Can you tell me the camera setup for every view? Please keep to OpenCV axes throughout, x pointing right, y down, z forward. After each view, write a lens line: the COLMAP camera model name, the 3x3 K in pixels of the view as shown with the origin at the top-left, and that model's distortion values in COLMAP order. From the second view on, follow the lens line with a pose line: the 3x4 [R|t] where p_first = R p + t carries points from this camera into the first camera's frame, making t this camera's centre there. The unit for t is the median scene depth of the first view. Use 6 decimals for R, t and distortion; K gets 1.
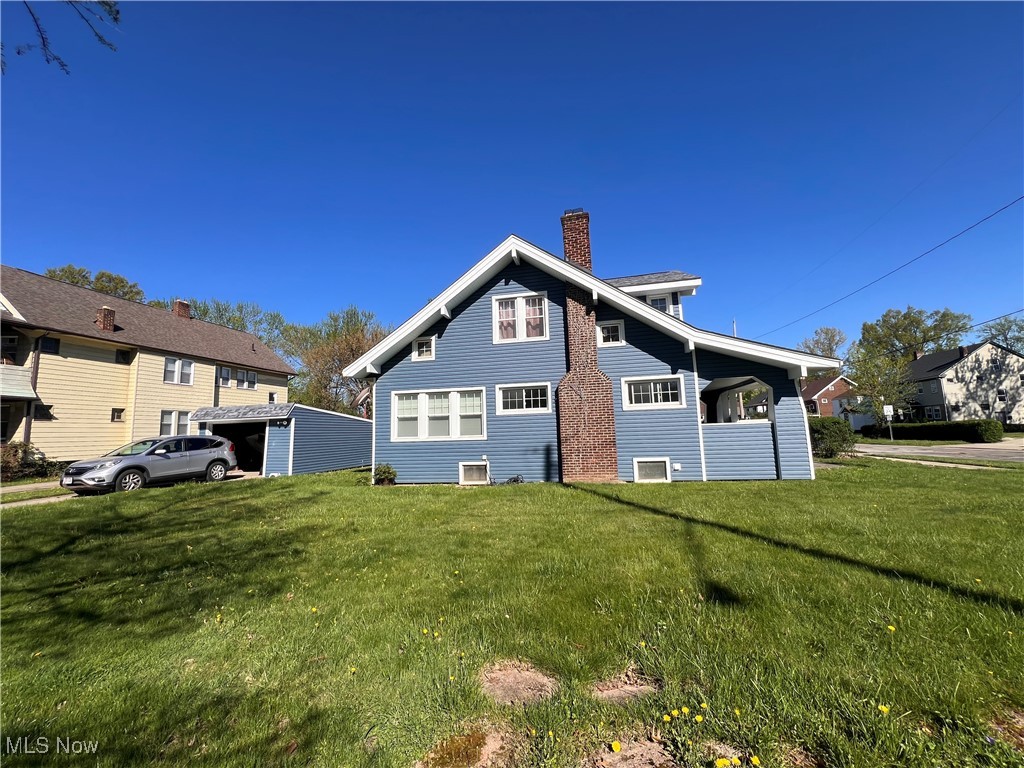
lens RADIAL K [[408.6, 0, 507.2], [0, 408.6, 376.1], [0, 0, 1]] dist [-0.002738, 0.000349]
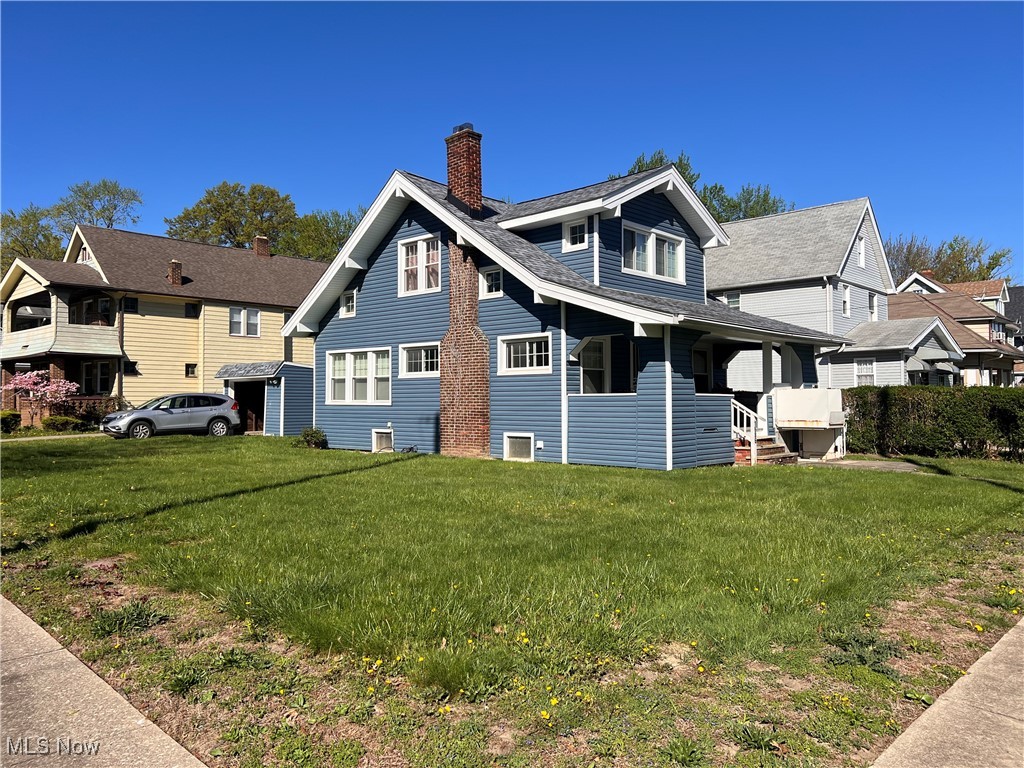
lens RADIAL K [[767.3, 0, 515.5], [0, 767.3, 377.2], [0, 0, 1]] dist [0.011907, -0.001510]
pose [[0.860564, 0.012568, -0.509187, 1.008490], [0.046851, 0.993504, 0.103703, -0.066751], [0.507183, -0.113098, 0.854386, -0.291655]]
